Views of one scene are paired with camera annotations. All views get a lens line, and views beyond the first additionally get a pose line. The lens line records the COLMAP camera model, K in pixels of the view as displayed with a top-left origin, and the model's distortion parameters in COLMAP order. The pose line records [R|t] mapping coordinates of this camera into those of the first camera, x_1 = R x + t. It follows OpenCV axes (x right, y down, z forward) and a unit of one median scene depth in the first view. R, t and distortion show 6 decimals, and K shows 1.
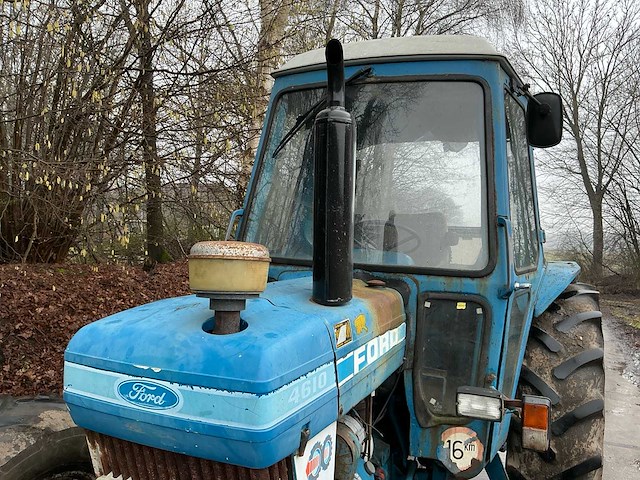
lens RADIAL K [[533.8, 0, 320.0], [0, 533.8, 240.0], [0, 0, 1]] dist [0.140803, -0.282930]
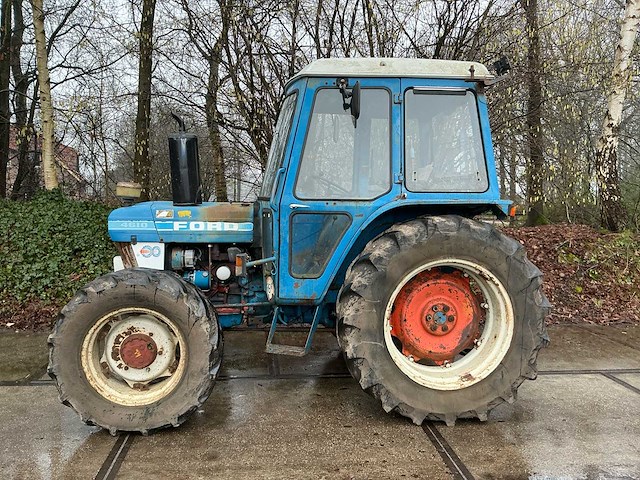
lens RADIAL K [[533.8, 0, 320.0], [0, 533.8, 240.0], [0, 0, 1]] dist [0.140803, -0.282930]
pose [[0.502866, 0.042960, -0.863296, 2.454856], [-0.008394, 0.998960, 0.044822, 0.147138], [0.864324, -0.015293, 0.502703, 0.220004]]
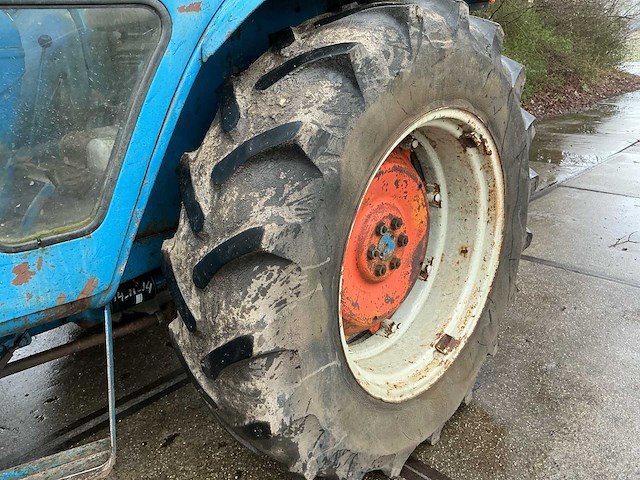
lens RADIAL K [[533.8, 0, 320.0], [0, 533.8, 240.0], [0, 0, 1]] dist [0.140803, -0.282930]
pose [[0.932274, 0.054912, -0.357560, 1.016846], [0.068241, 0.943971, 0.322896, 0.215170], [0.355257, -0.325428, 0.876293, 0.831355]]
